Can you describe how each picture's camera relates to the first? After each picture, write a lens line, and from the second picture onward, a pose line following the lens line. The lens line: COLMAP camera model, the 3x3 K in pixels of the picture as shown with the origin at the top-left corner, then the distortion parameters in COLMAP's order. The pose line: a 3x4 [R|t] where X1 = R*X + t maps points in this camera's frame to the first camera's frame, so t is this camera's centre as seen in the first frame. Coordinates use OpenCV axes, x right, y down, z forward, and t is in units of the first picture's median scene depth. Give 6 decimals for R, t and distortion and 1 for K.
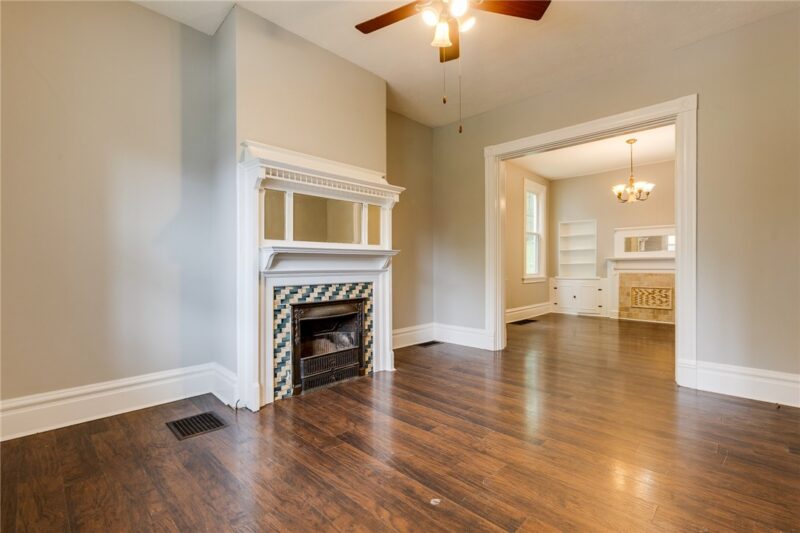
lens RADIAL K [[368.1, 0, 399.8], [0, 368.1, 267.8], [0, 0, 1]] dist [-0.003676, 0.001840]
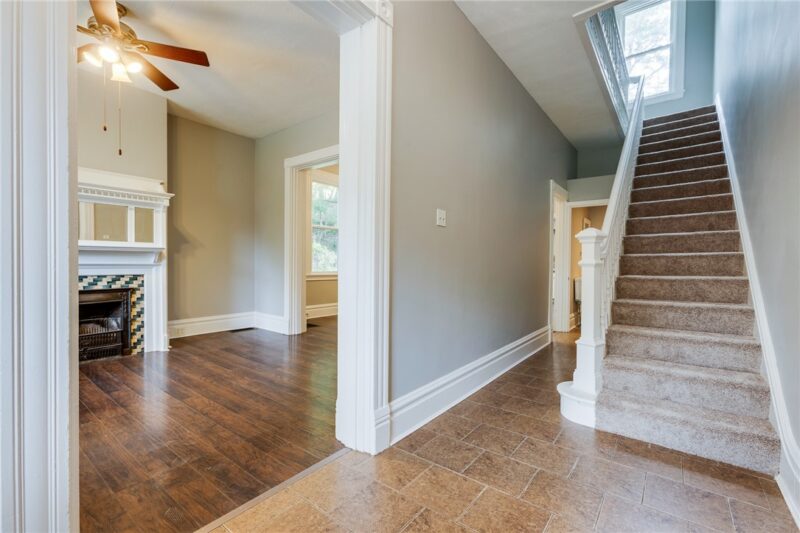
lens RADIAL K [[352.6, 0, 401.5], [0, 352.6, 268.2], [0, 0, 1]] dist [-0.001024, 0.001813]
pose [[0.992990, 0.010070, 0.117771, 0.612224], [-0.011478, 0.999871, 0.011279, -0.002557], [-0.117642, -0.012551, 0.992977, -0.195114]]
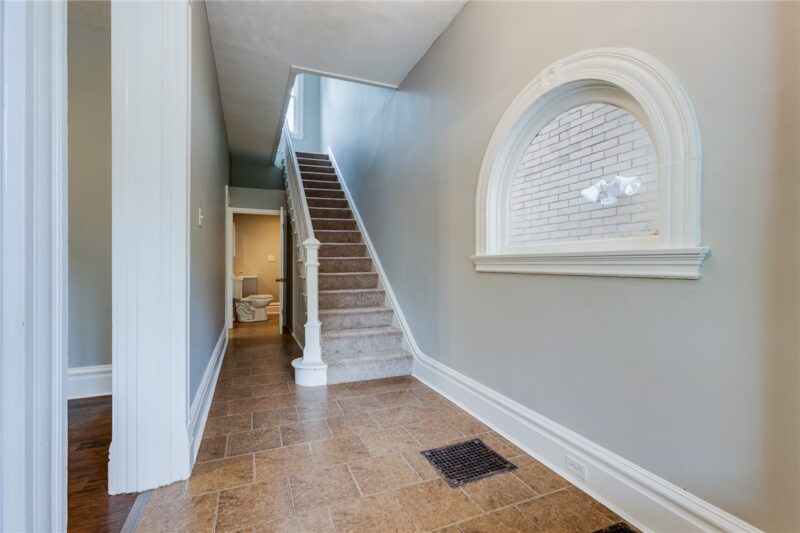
lens RADIAL K [[352.6, 0, 396.6], [0, 352.6, 263.6], [0, 0, 1]] dist [-0.001024, 0.001813]
pose [[0.399052, 0.012517, 0.916843, 0.302121], [-0.004420, 0.999921, -0.011728, -0.001250], [-0.916918, 0.000628, 0.399076, -0.115405]]
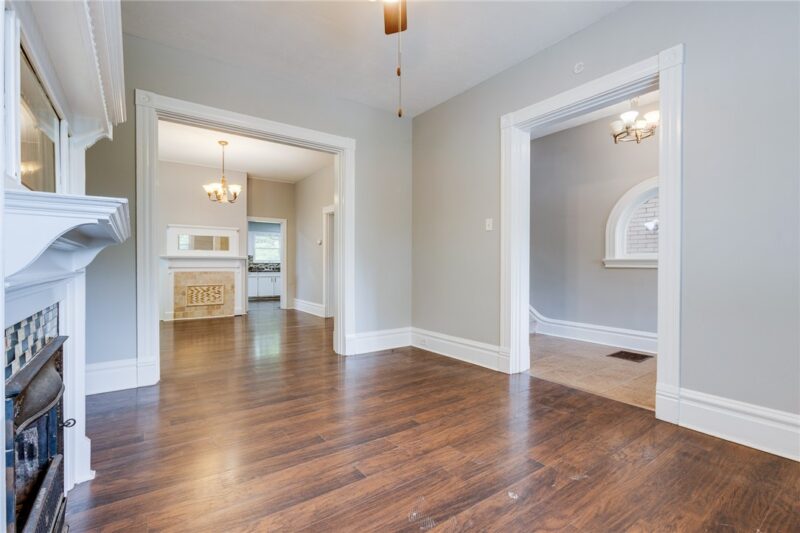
lens RADIAL K [[368.1, 0, 393.2], [0, 368.1, 267.2], [0, 0, 1]] dist [-0.003676, 0.001840]
pose [[0.174476, -0.005039, 0.984648, -0.453273], [0.000999, 0.999987, 0.004940, -0.002932], [-0.984661, 0.000122, 0.174479, 0.538637]]
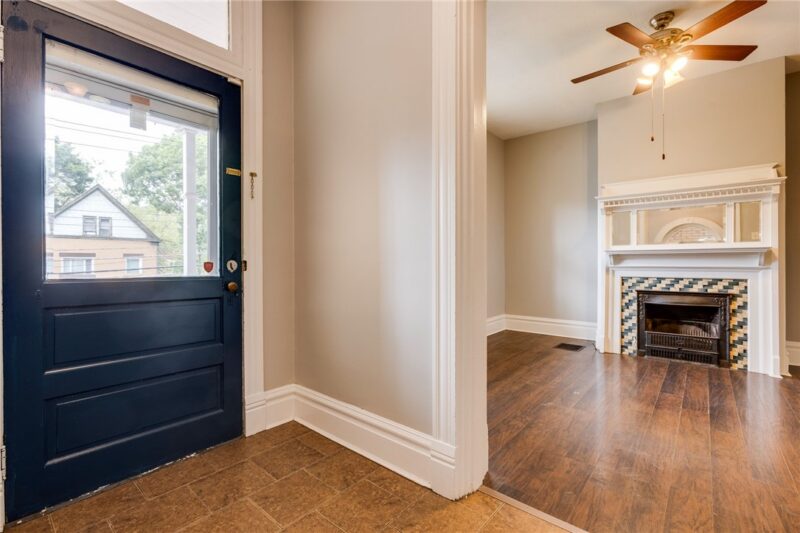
lens RADIAL K [[352.6, 0, 397.4], [0, 352.6, 264.1], [0, 0, 1]] dist [-0.001024, 0.001813]
pose [[0.068437, 0.004610, -0.997645, 0.826402], [-0.005124, 0.999978, 0.004269, -0.001084], [0.997642, 0.004820, 0.068459, -0.001715]]
